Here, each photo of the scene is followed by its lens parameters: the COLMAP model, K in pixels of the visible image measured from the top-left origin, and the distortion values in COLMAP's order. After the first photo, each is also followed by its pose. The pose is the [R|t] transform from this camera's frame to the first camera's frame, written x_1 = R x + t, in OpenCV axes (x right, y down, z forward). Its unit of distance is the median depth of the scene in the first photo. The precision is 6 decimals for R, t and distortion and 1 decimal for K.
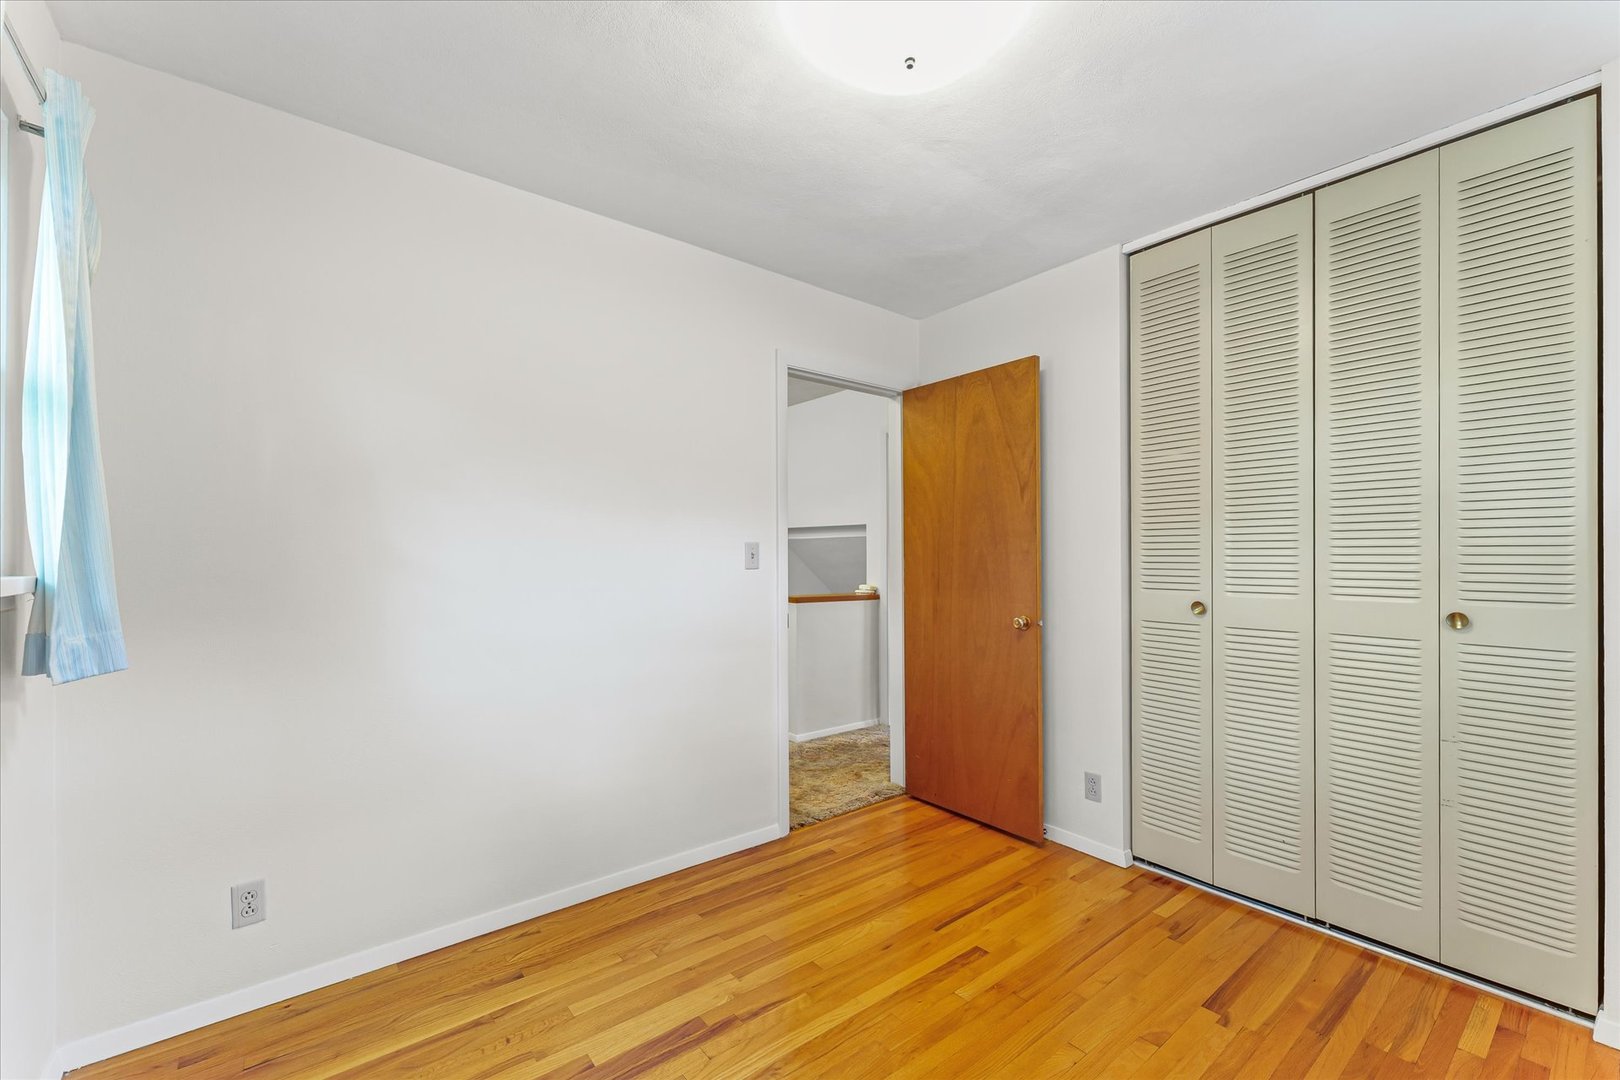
lens RADIAL K [[674.9, 0, 811.7], [0, 674.9, 533.2], [0, 0, 1]] dist [0.018687, 0.000303]
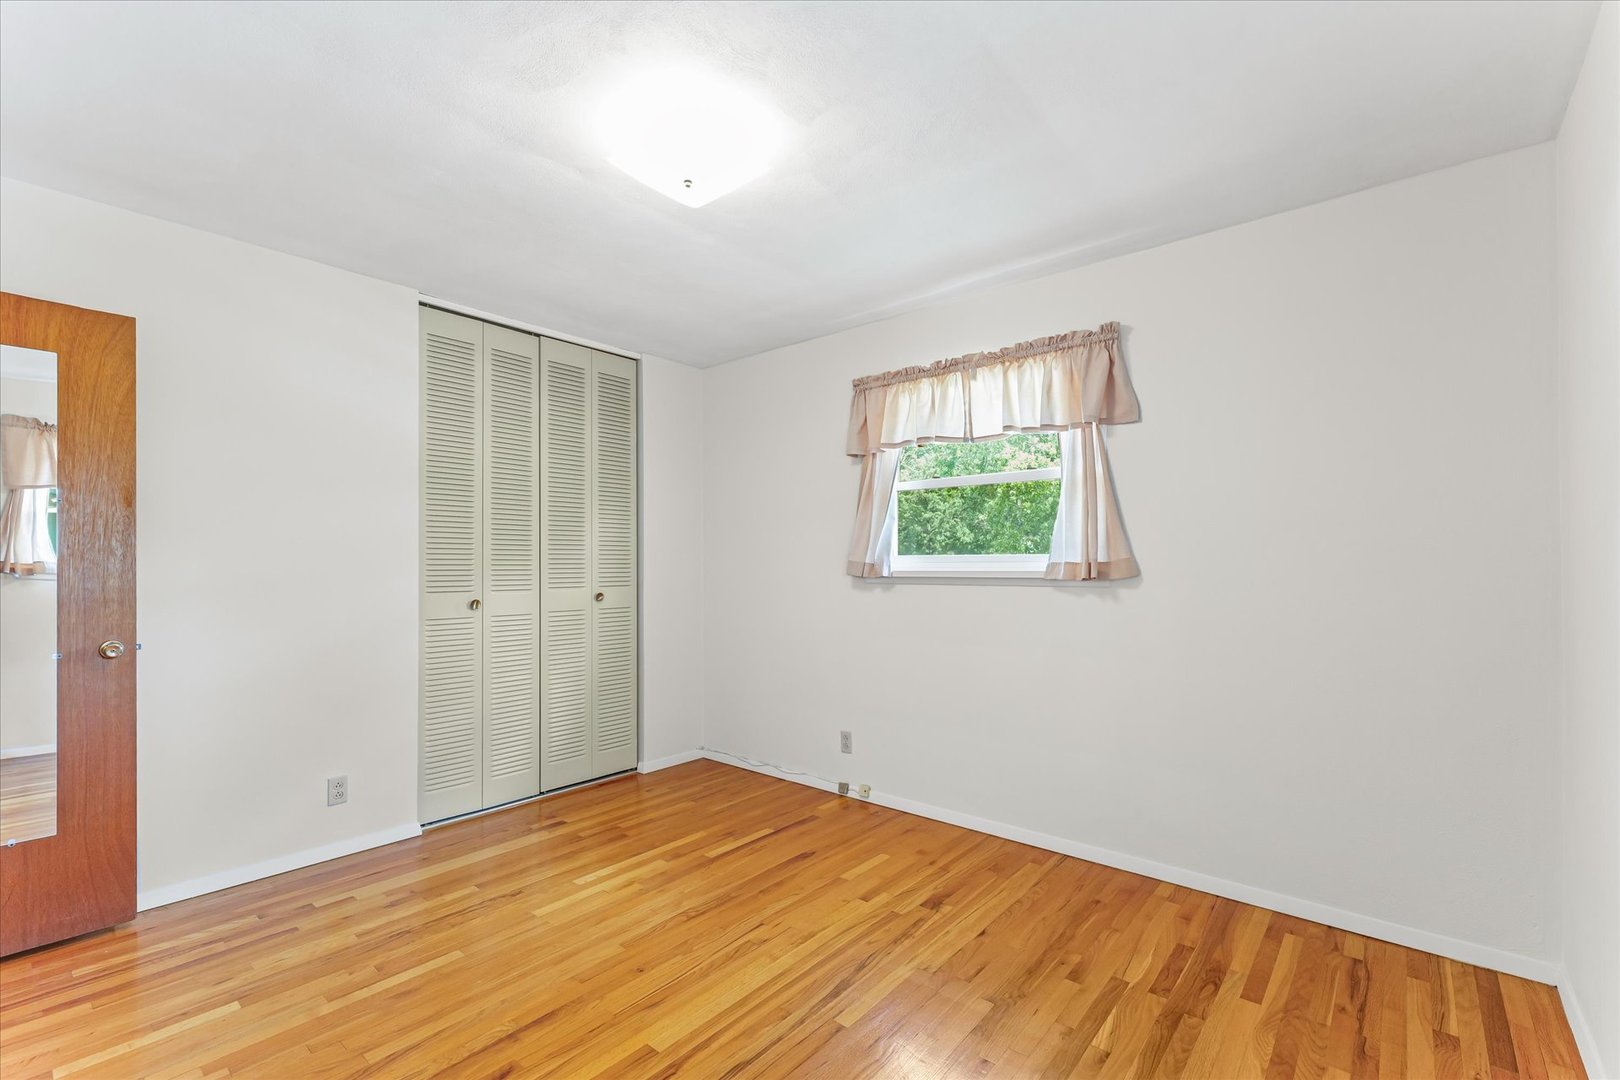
lens RADIAL K [[681.5, 0, 809.6], [0, 681.5, 545.5], [0, 0, 1]] dist [-0.000727, -0.000161]
pose [[-0.167698, 0.036871, 0.985149, -0.839710], [-0.011696, 0.999156, -0.039386, 0.040357], [-0.985769, -0.018127, -0.167125, 0.580890]]
